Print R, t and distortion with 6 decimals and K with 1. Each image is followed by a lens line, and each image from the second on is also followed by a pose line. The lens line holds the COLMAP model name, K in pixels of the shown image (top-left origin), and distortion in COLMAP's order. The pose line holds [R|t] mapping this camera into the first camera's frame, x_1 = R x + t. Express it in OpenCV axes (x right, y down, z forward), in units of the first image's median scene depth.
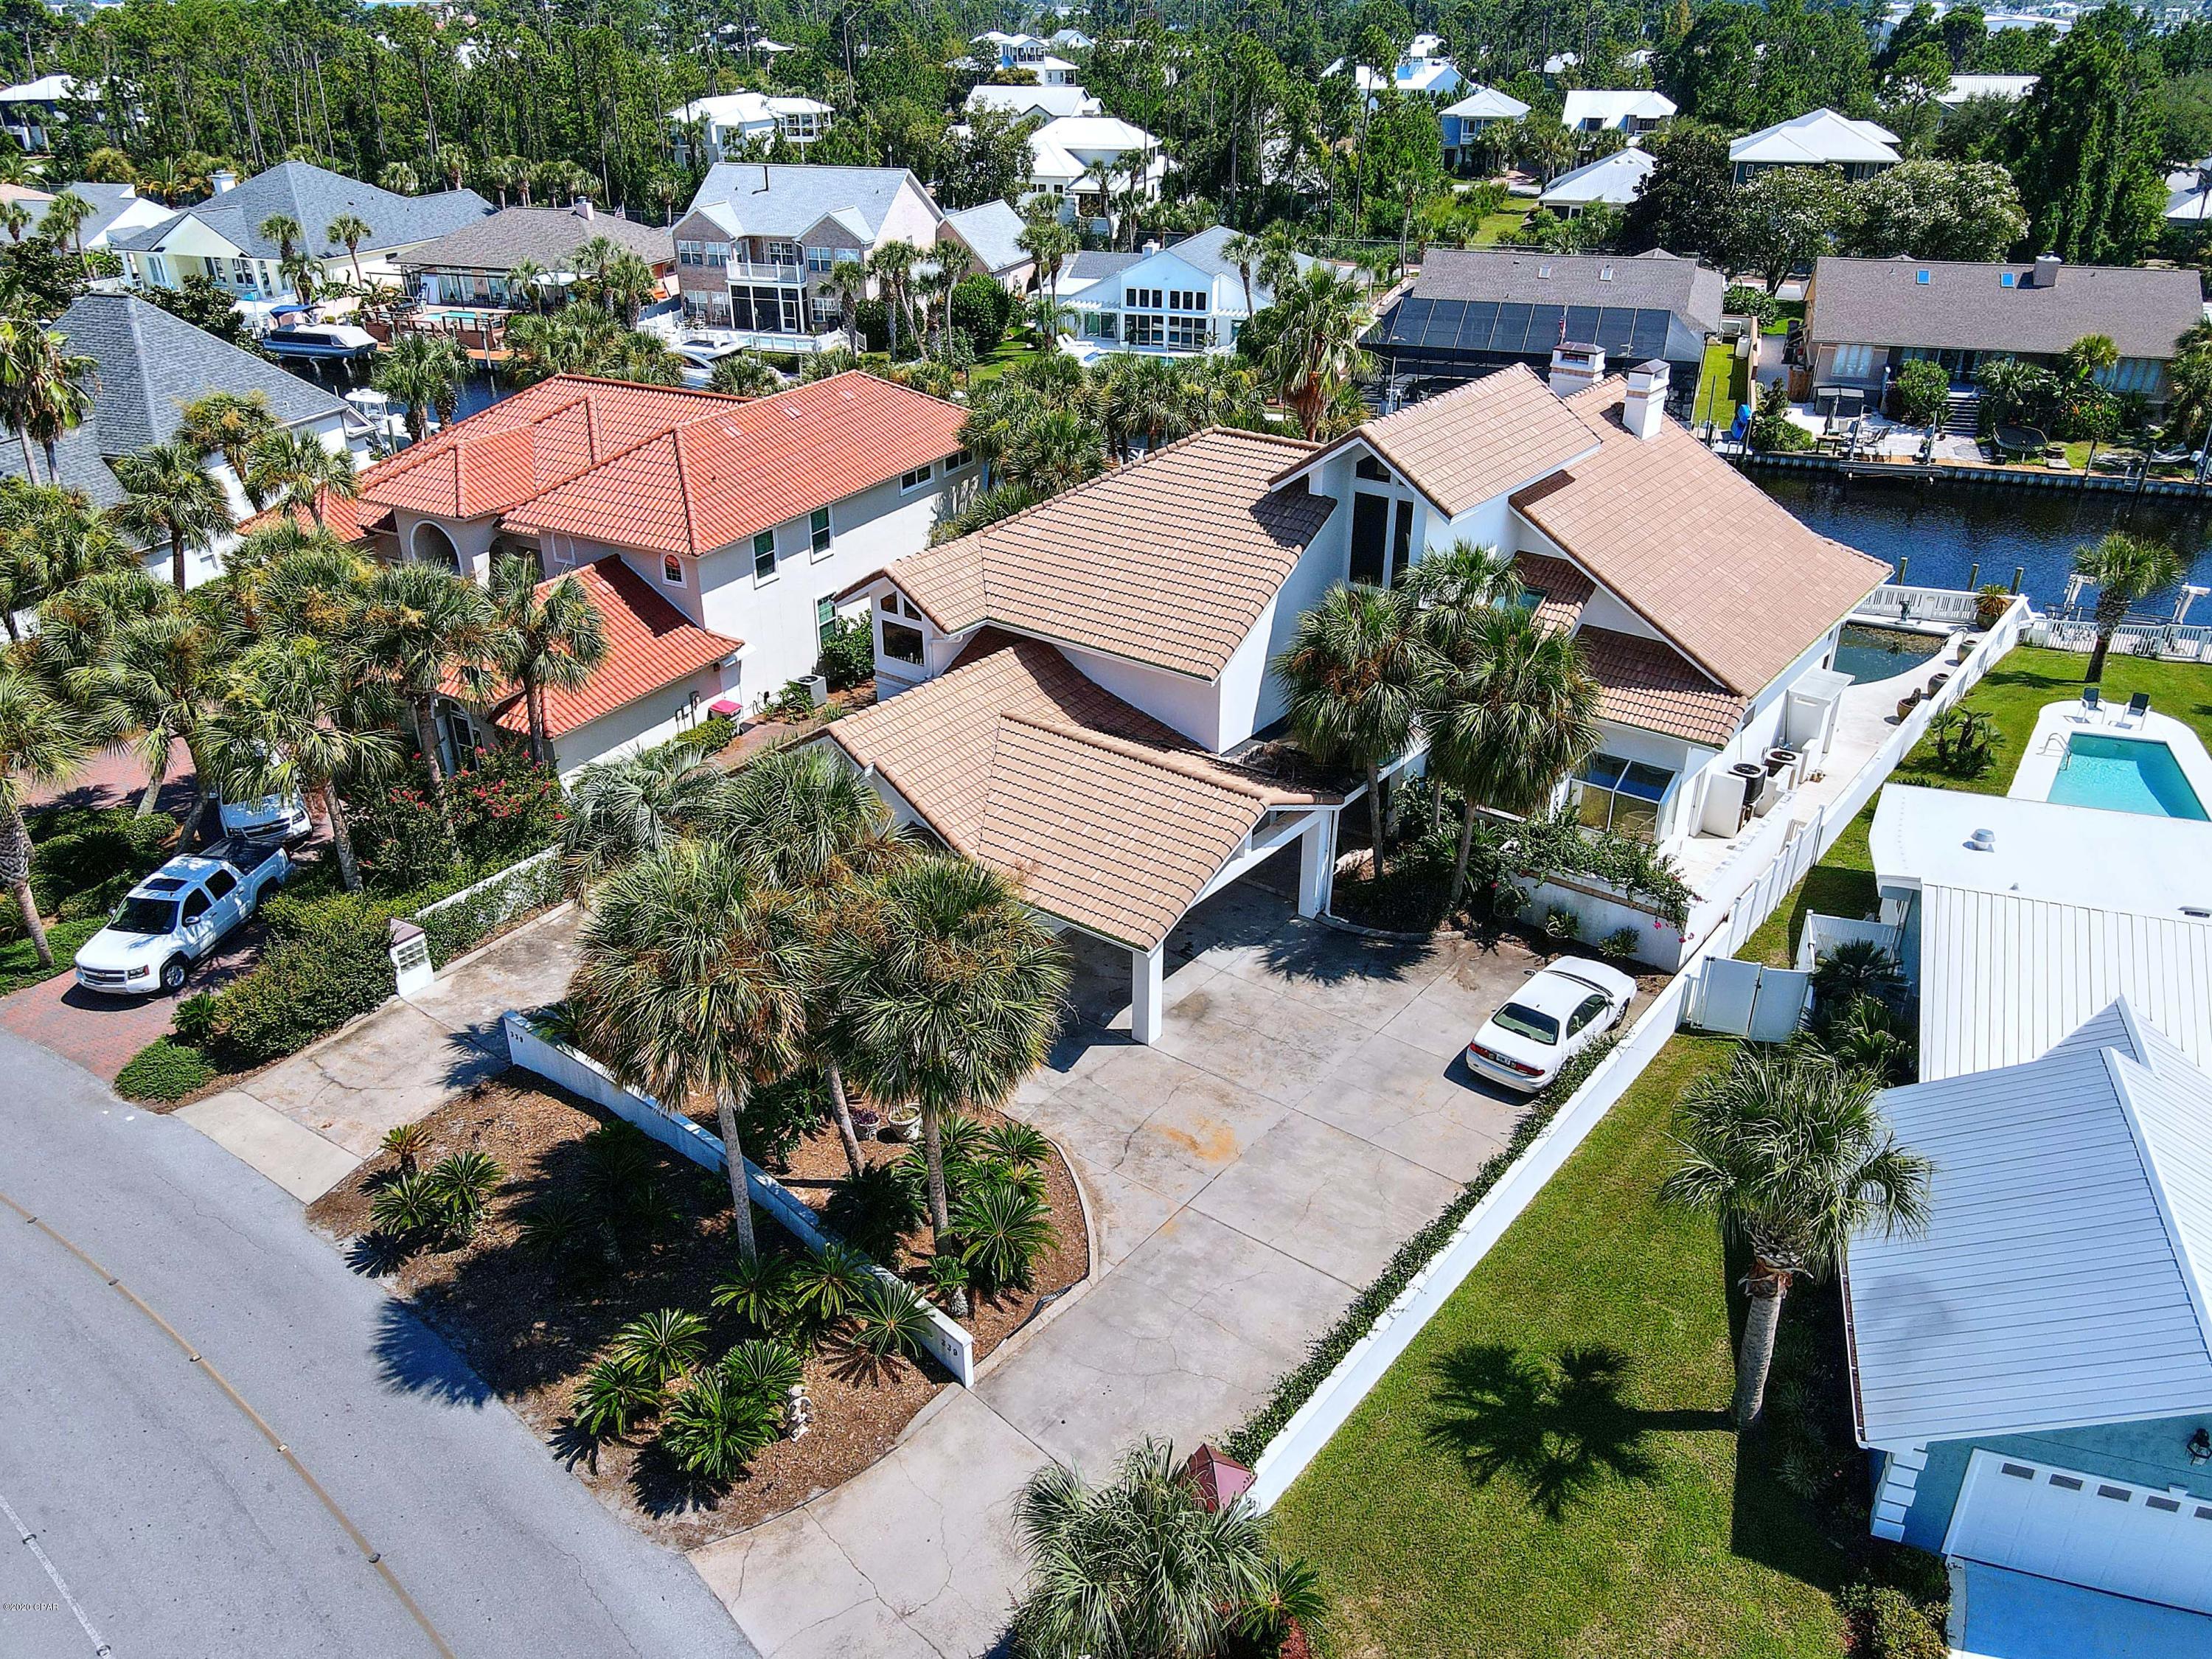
lens RADIAL K [[1696.4, 0, 1095.2], [0, 1696.4, 739.2], [0, 0, 1]] dist [0.011124, -0.000237]
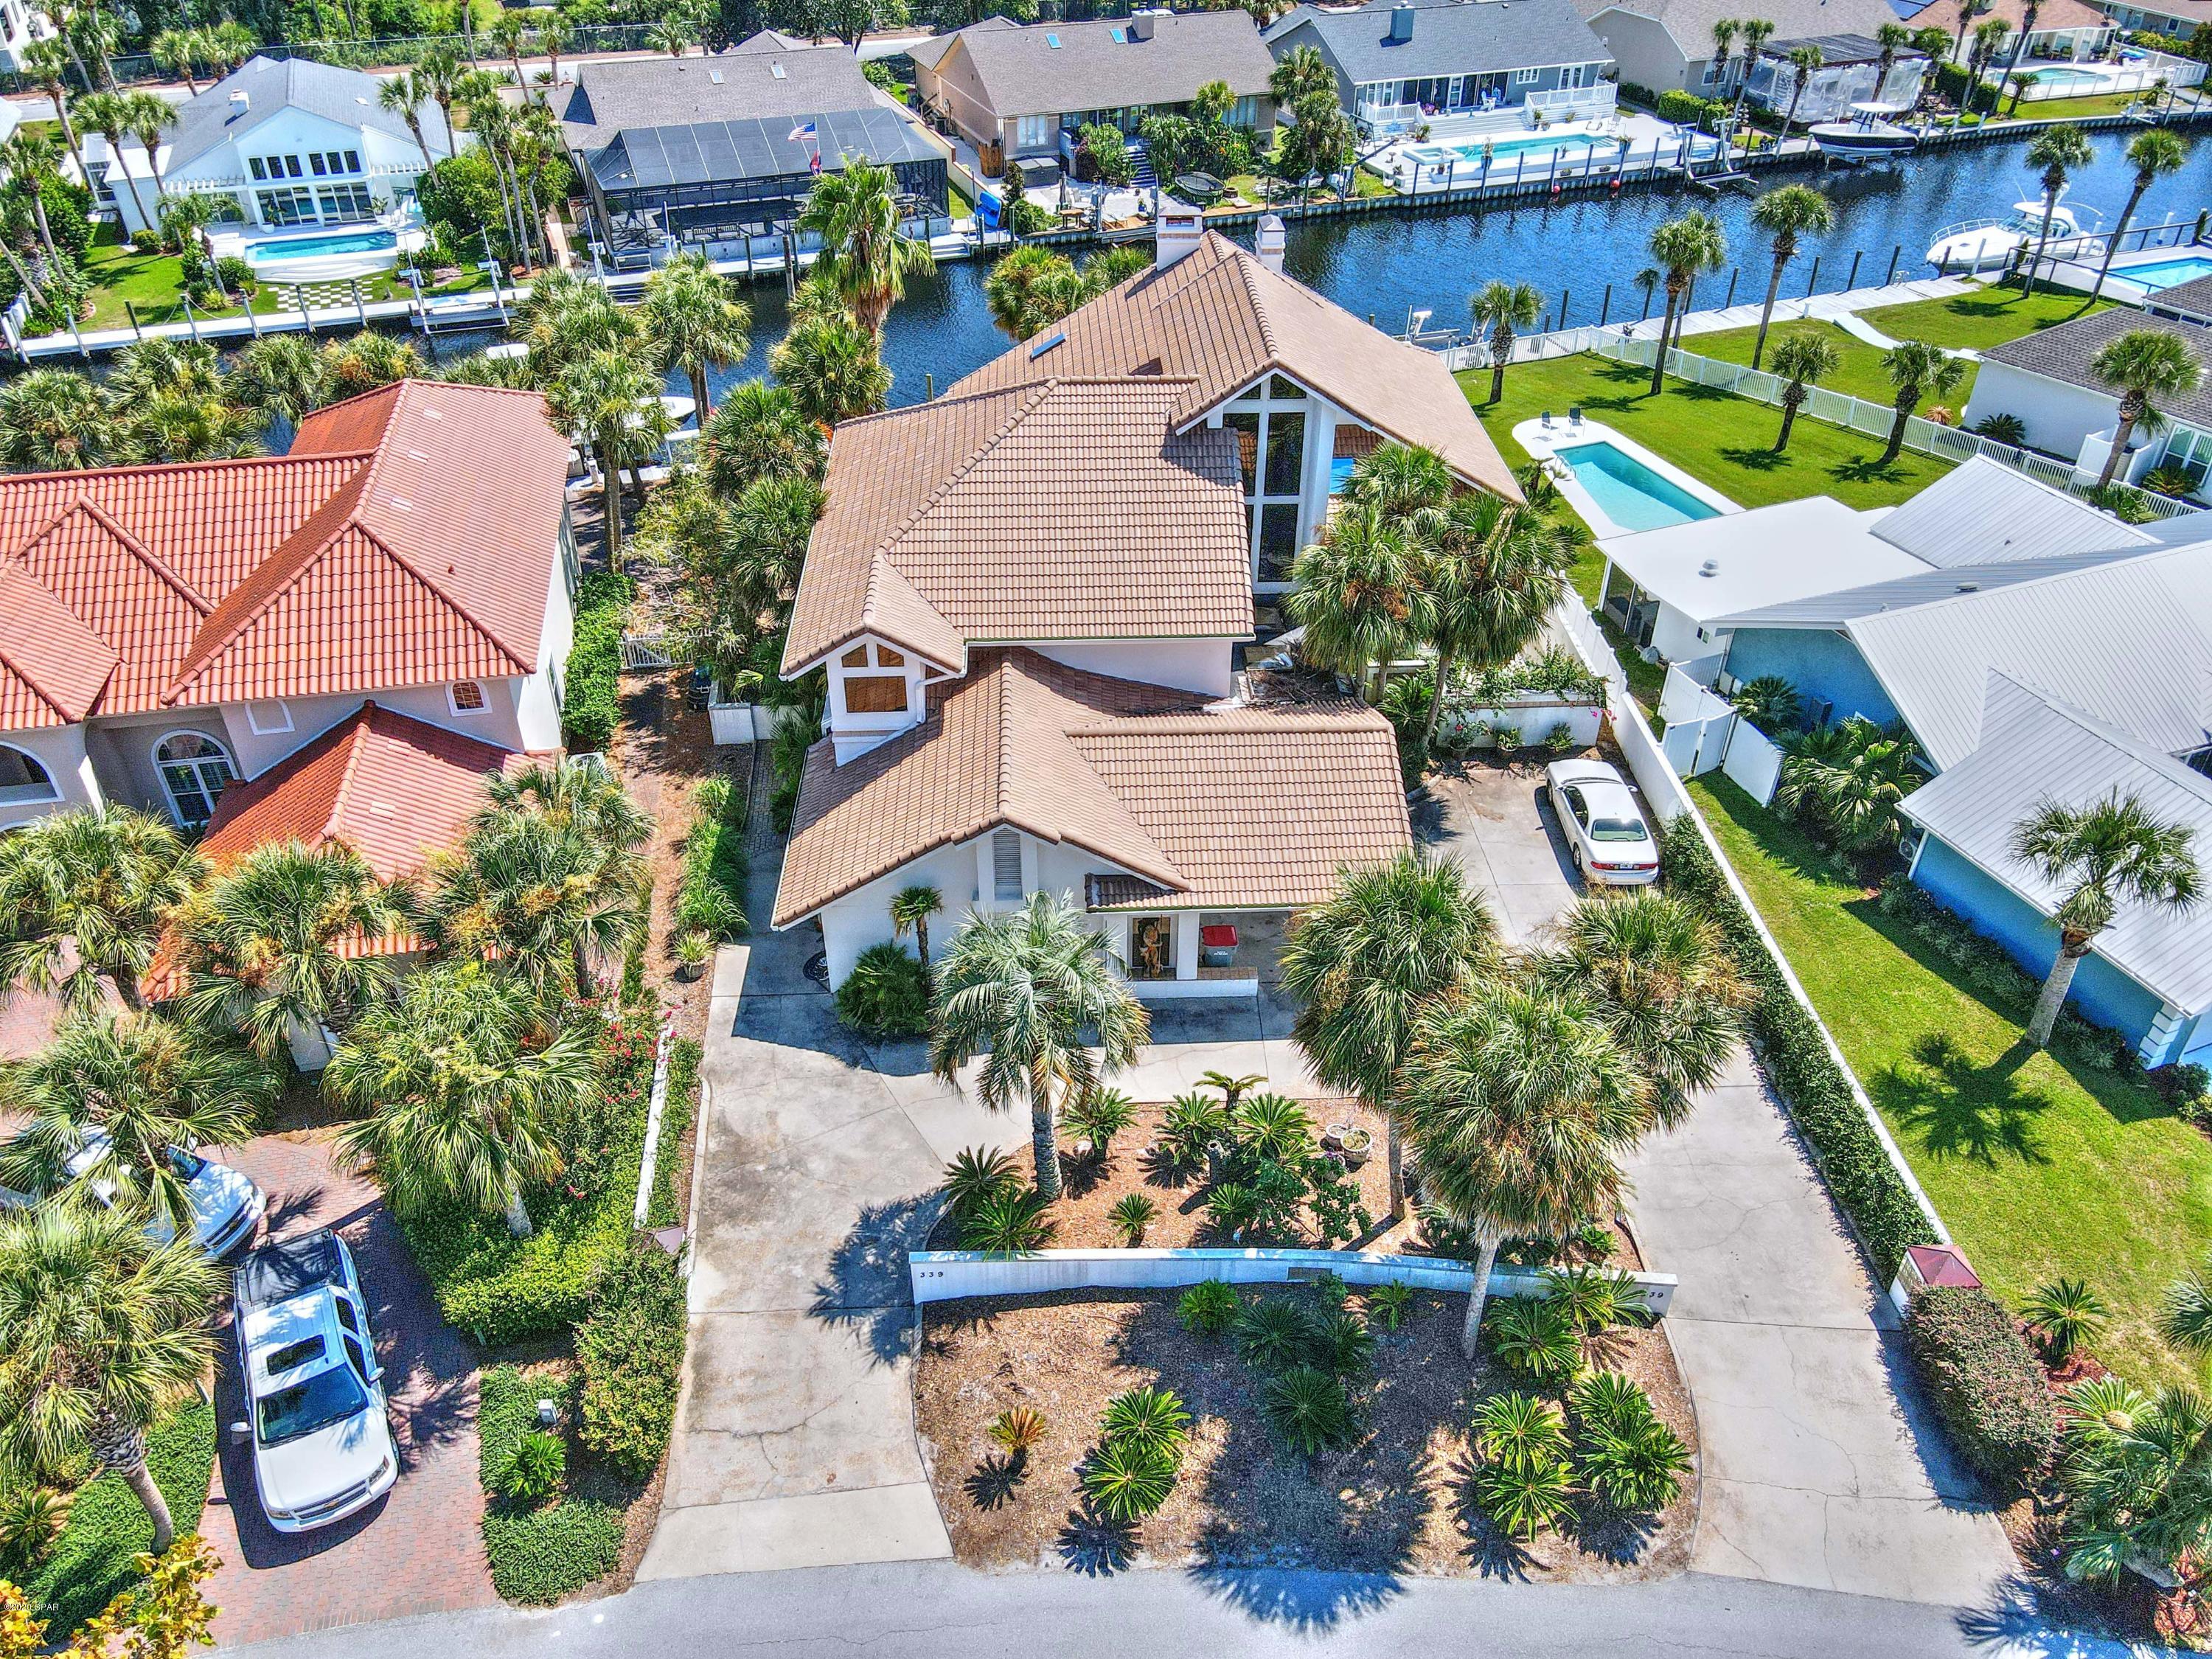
lens RADIAL K [[1623.2, 0, 1106.0], [0, 1623.2, 829.5], [0, 0, 1]] dist [-0.001942, 0.019483]
pose [[0.760139, -0.376920, 0.529264, -0.564709], [0.257714, 0.922635, 0.286929, -0.231293], [-0.596467, -0.081707, 0.798468, 0.257216]]
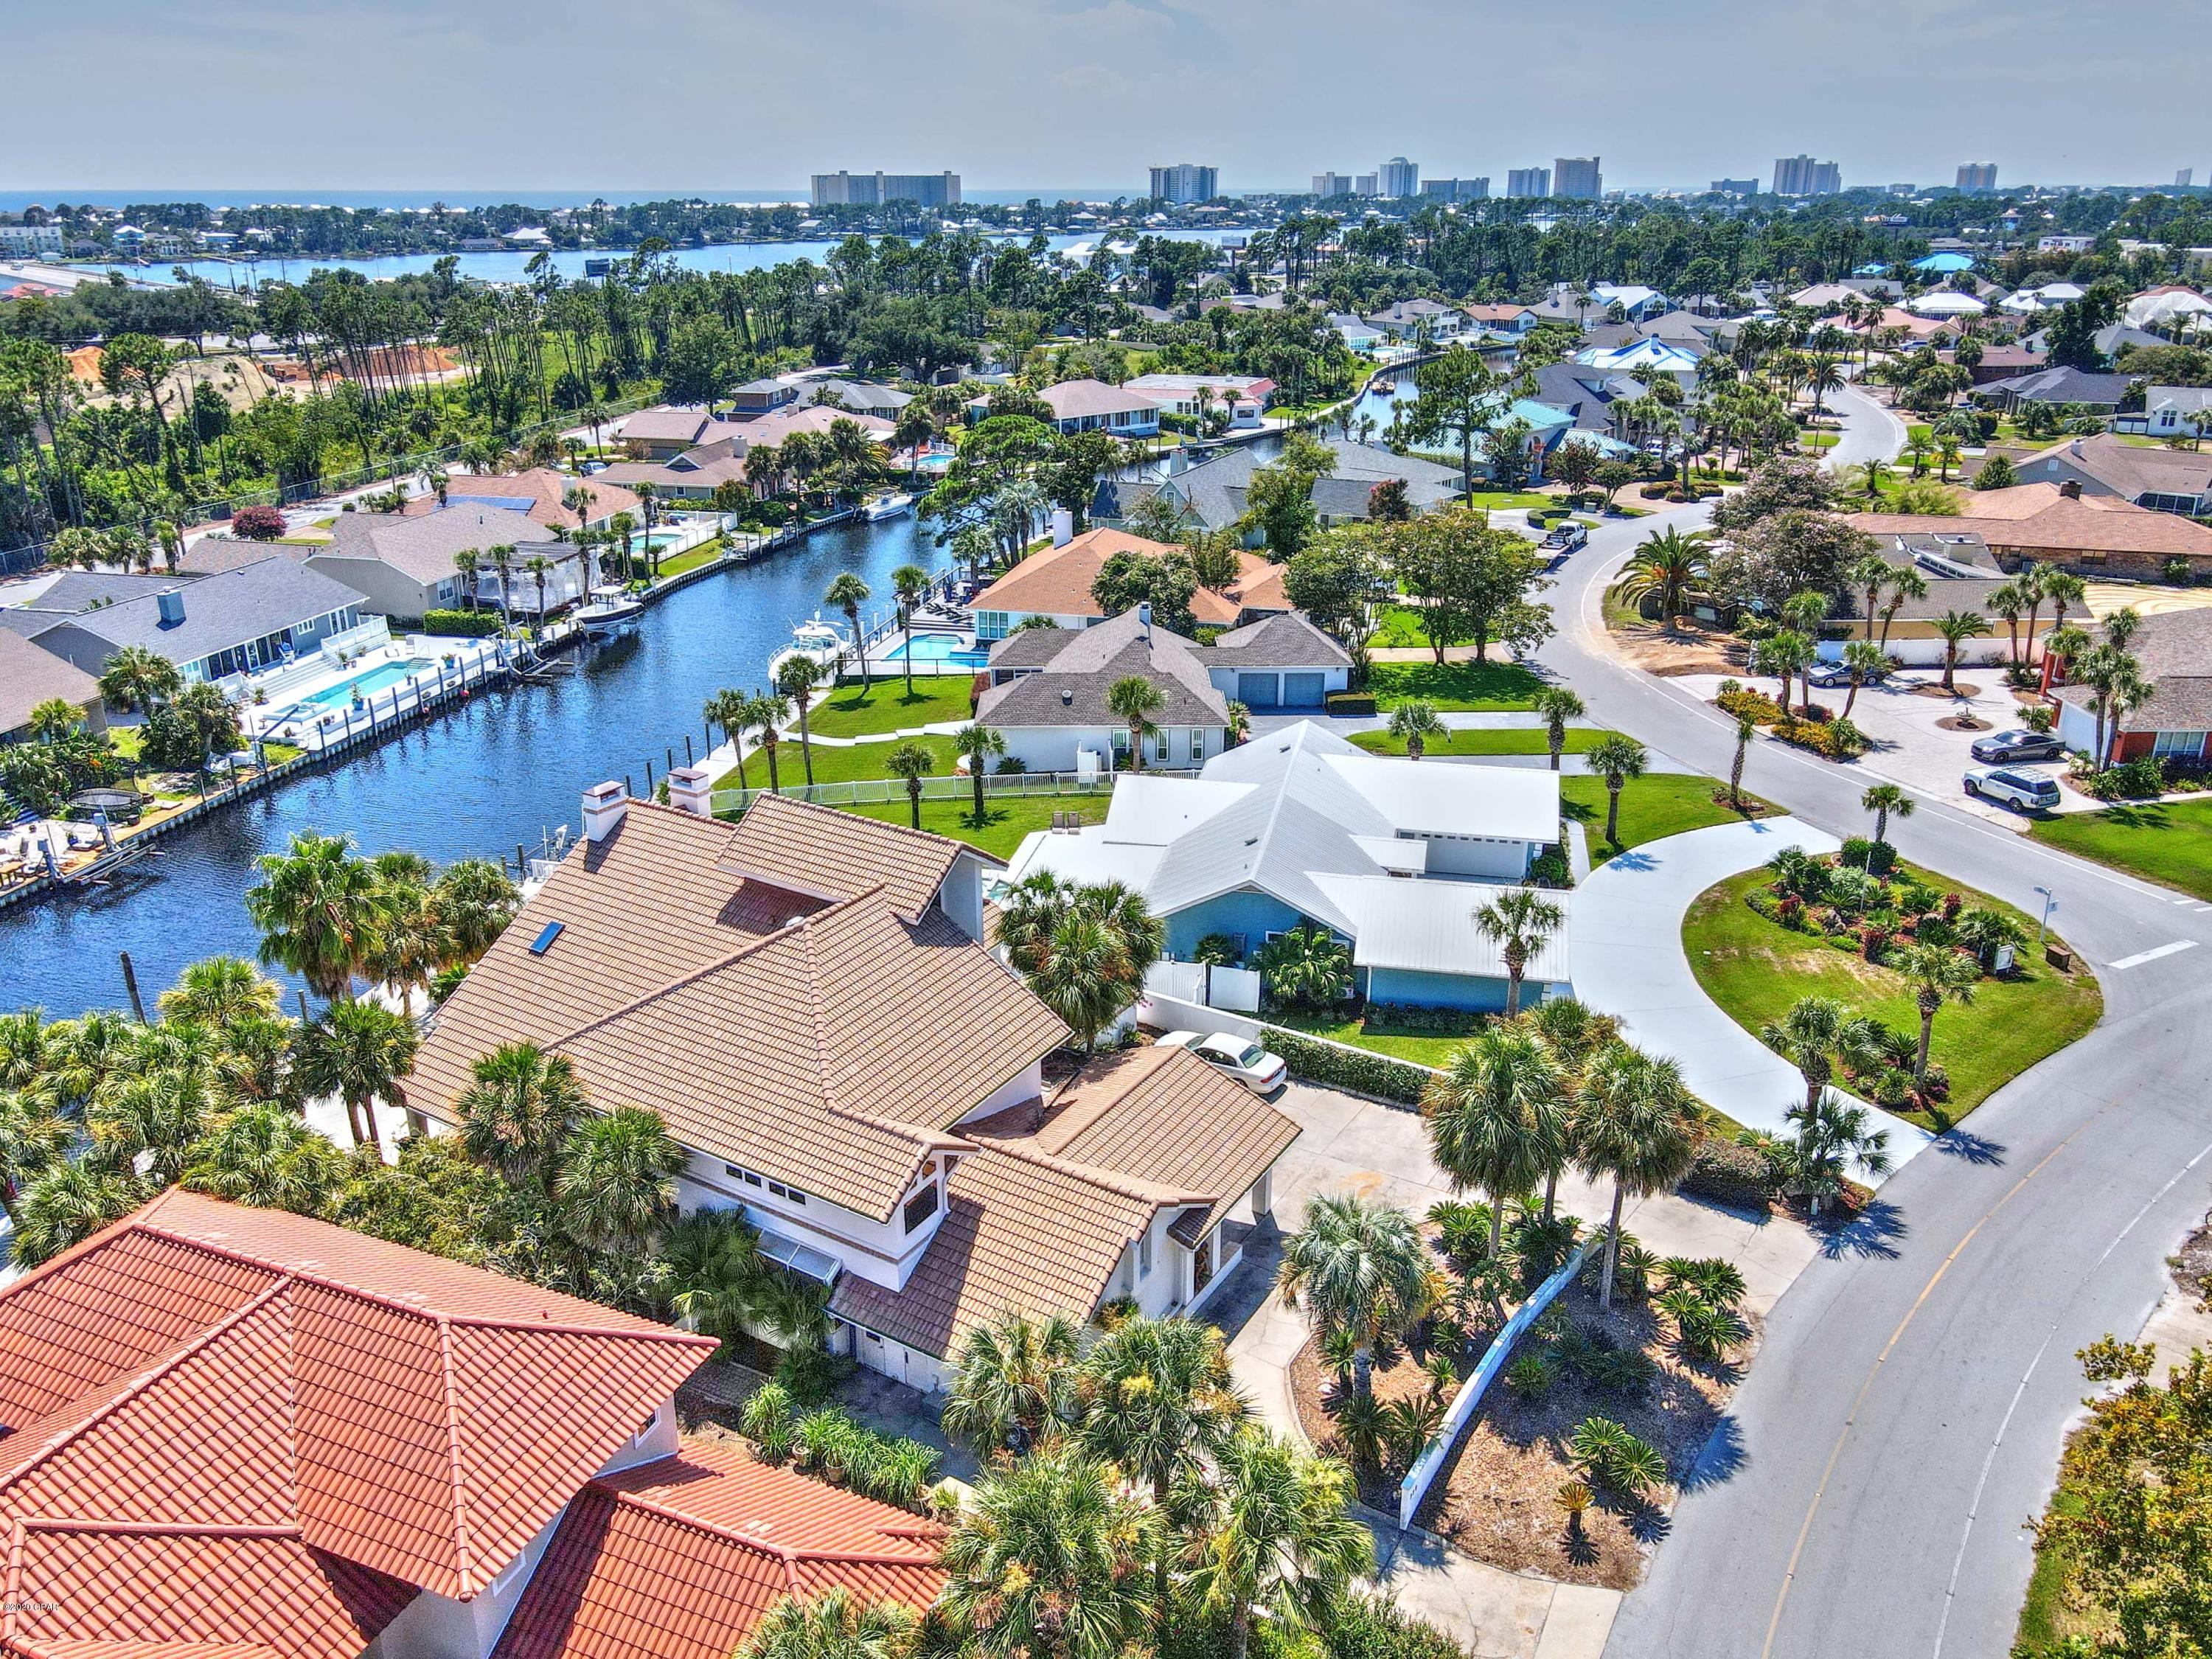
lens RADIAL K [[1623.2, 0, 1106.0], [0, 1623.2, 829.5], [0, 0, 1]] dist [-0.001942, 0.019483]
pose [[-0.113763, -0.356545, 0.927326, -1.058330], [0.404798, 0.835762, 0.370999, -0.626871], [-0.907302, 0.417586, 0.049250, 0.843536]]
